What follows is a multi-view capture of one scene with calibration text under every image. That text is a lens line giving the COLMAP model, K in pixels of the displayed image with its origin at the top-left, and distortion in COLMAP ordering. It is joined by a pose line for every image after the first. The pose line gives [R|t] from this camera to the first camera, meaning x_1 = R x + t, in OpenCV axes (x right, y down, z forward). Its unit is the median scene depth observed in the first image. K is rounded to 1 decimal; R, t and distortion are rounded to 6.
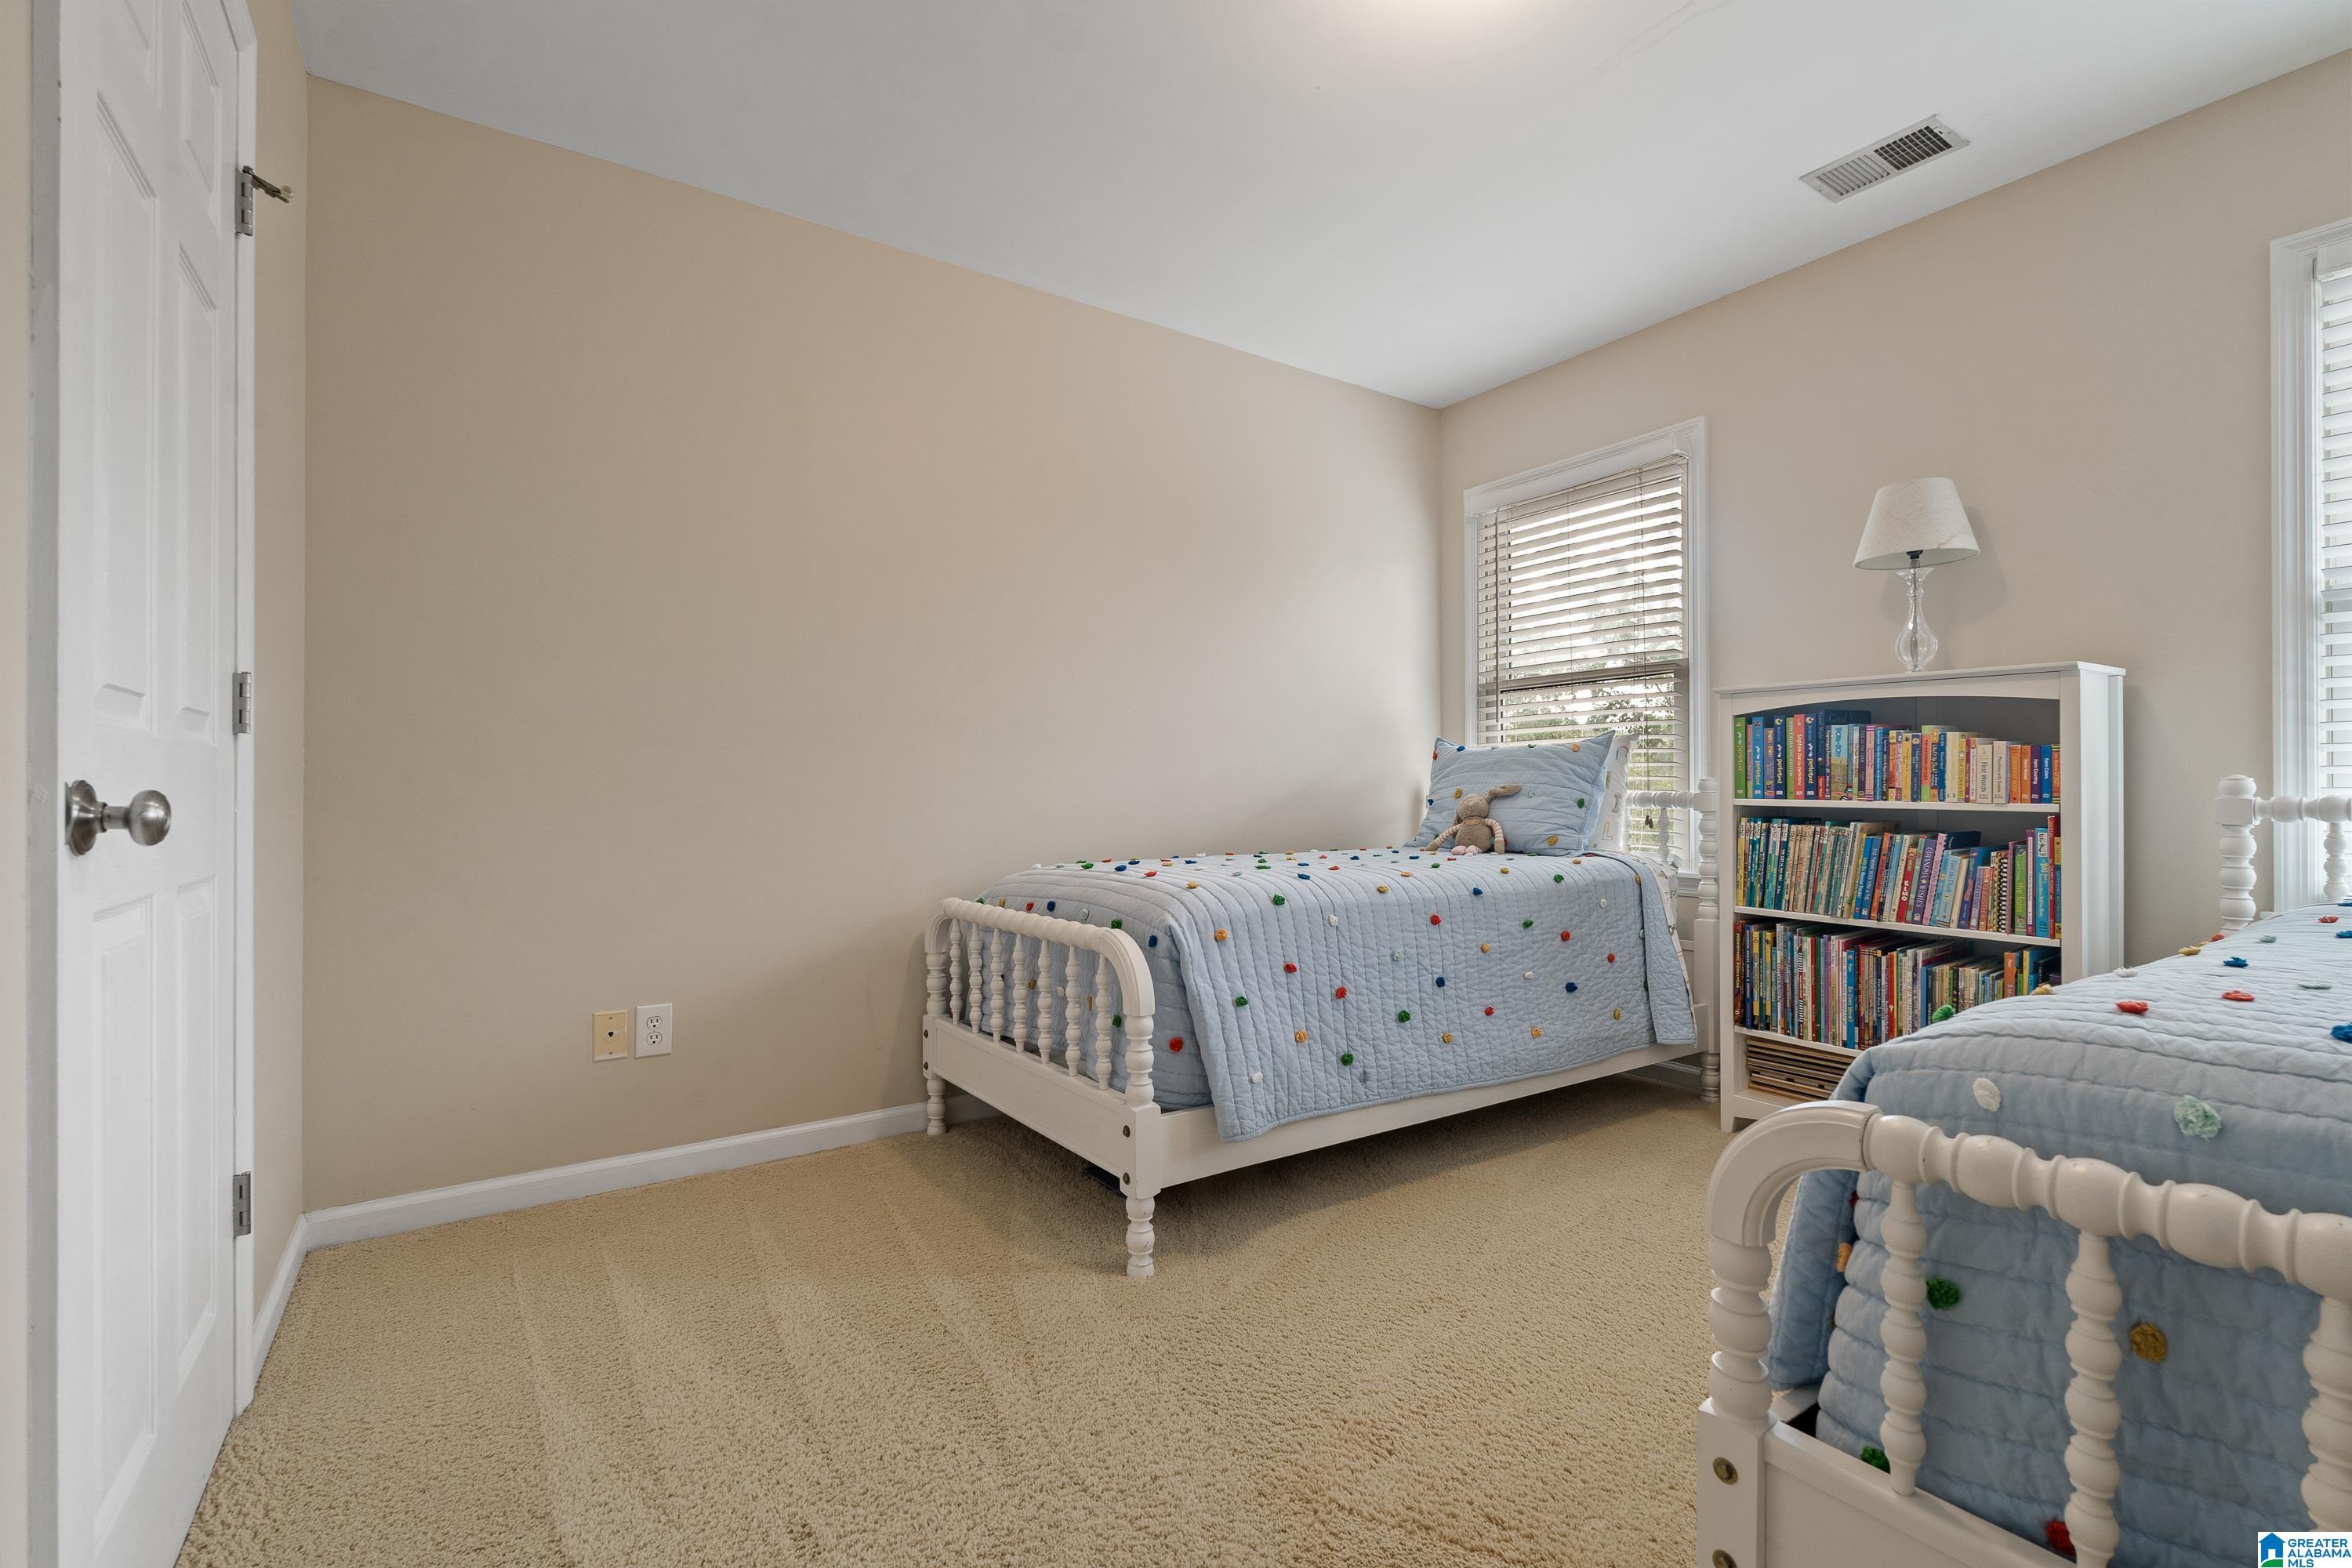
lens RADIAL K [[1063.8, 0, 1159.1], [0, 1063.8, 787.7], [0, 0, 1]] dist [0.000392, 0.000167]
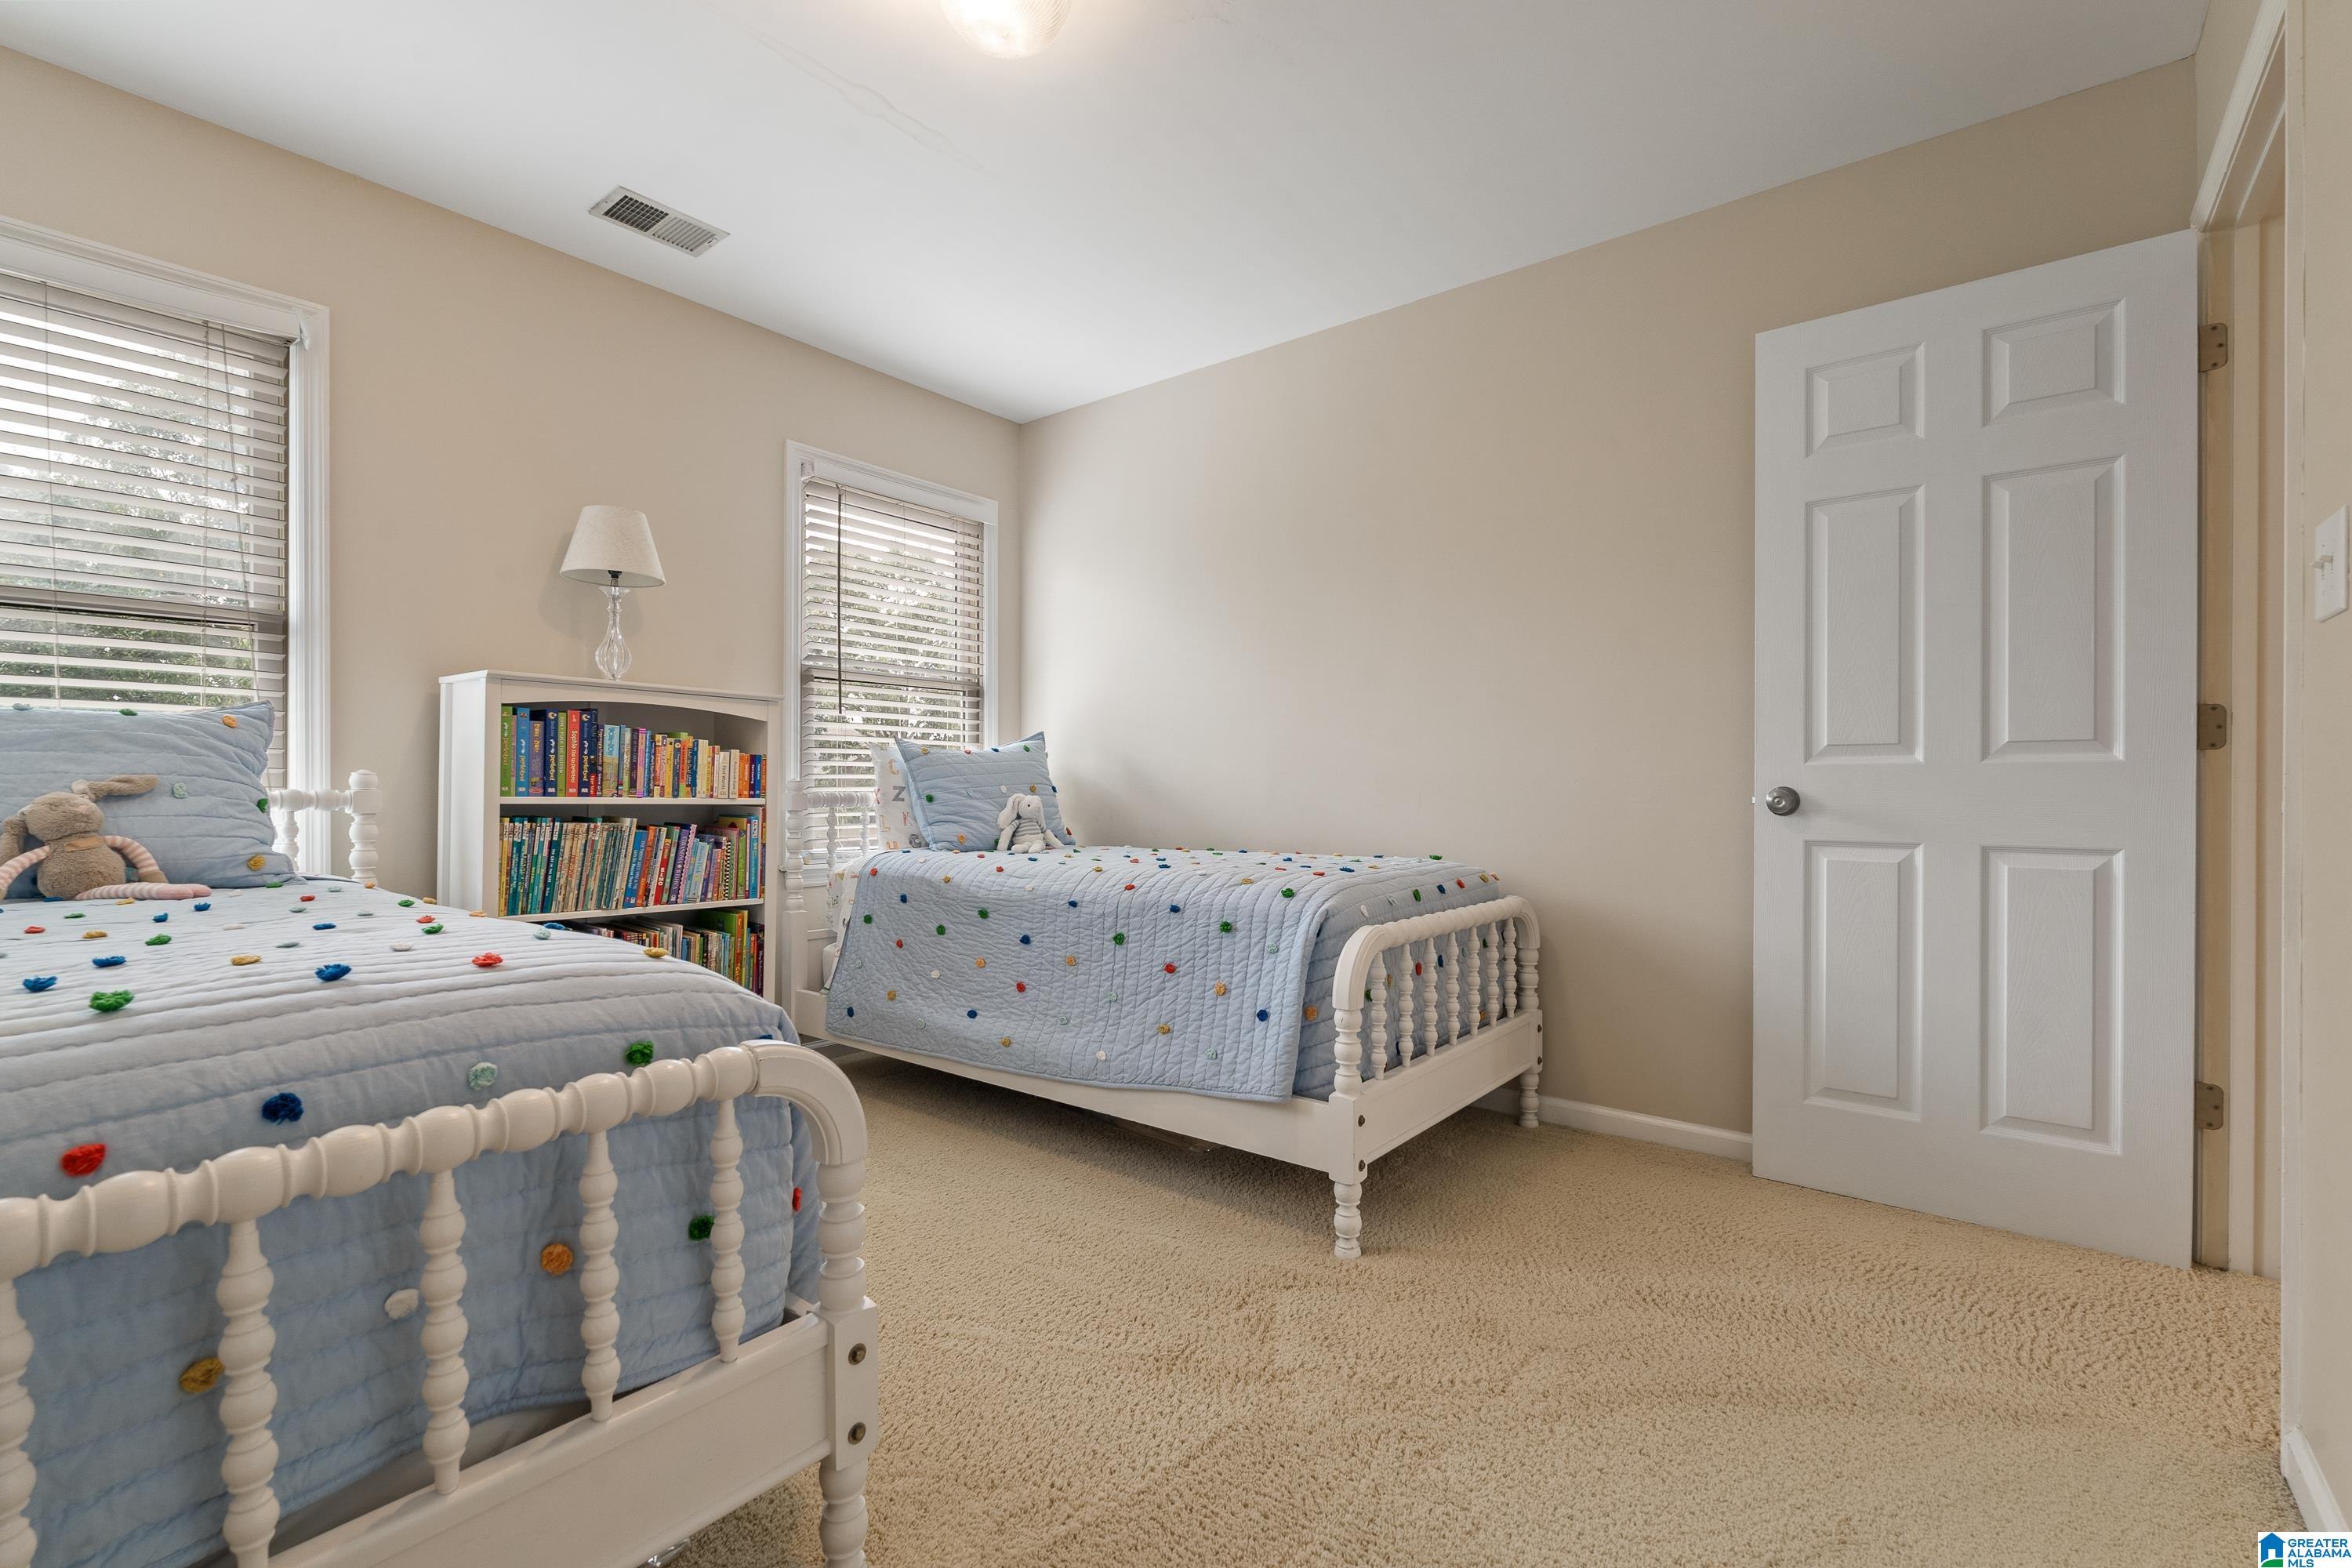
lens RADIAL K [[1063.8, 0, 1156.7], [0, 1063.8, 789.2], [0, 0, 1]] dist [0.000392, 0.000167]
pose [[-0.313521, 0.001887, 0.949579, -0.524893], [-0.004376, 0.999985, -0.003432, 0.005147], [-0.949571, -0.005231, -0.313508, 0.829676]]
